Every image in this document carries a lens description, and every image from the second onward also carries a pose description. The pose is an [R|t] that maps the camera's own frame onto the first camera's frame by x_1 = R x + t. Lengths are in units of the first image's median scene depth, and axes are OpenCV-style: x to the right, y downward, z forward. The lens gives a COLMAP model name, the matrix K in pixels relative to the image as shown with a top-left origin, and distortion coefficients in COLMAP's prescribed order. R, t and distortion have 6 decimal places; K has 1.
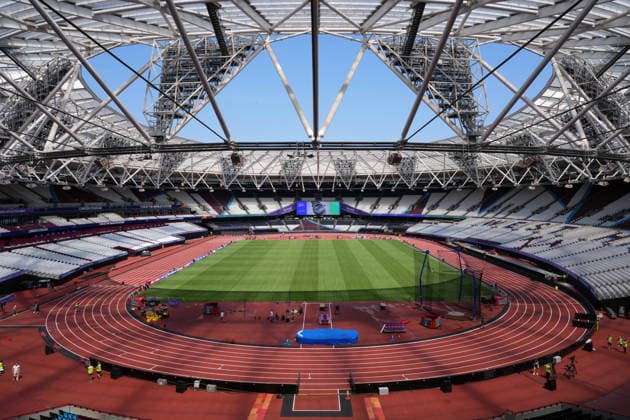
lens RADIAL K [[420.0, 0, 316.2], [0, 420.0, 209.9], [0, 0, 1]] dist [-0.001496, 0.000493]
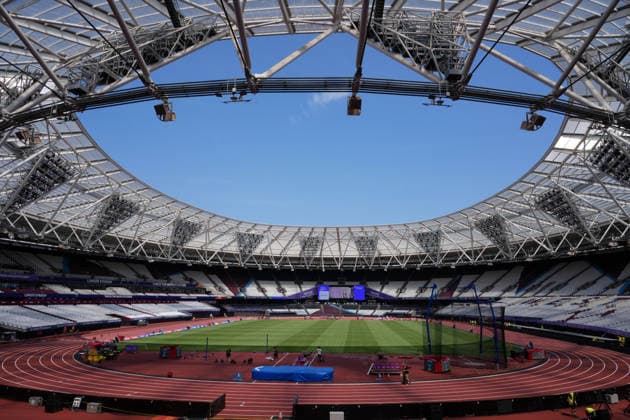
lens RADIAL K [[420.0, 0, 316.2], [0, 420.0, 209.9], [0, 0, 1]] dist [-0.001496, 0.000493]
pose [[0.996599, -0.007796, -0.082029, 0.055809], [-0.012014, 0.971126, -0.238265, 0.081887], [0.081518, 0.238440, 0.967730, 0.083790]]
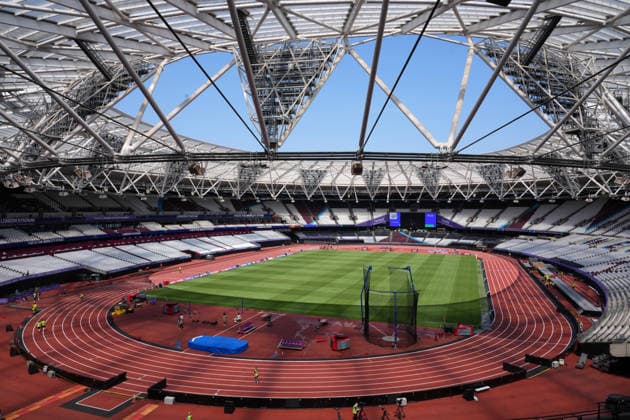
lens RADIAL K [[420.0, 0, 316.2], [0, 420.0, 209.9], [0, 0, 1]] dist [-0.001496, 0.000493]
pose [[0.939877, 0.009958, -0.341367, 0.251813], [-0.018478, 0.999593, -0.021717, -0.003611], [0.341012, 0.026719, 0.939679, 0.048058]]
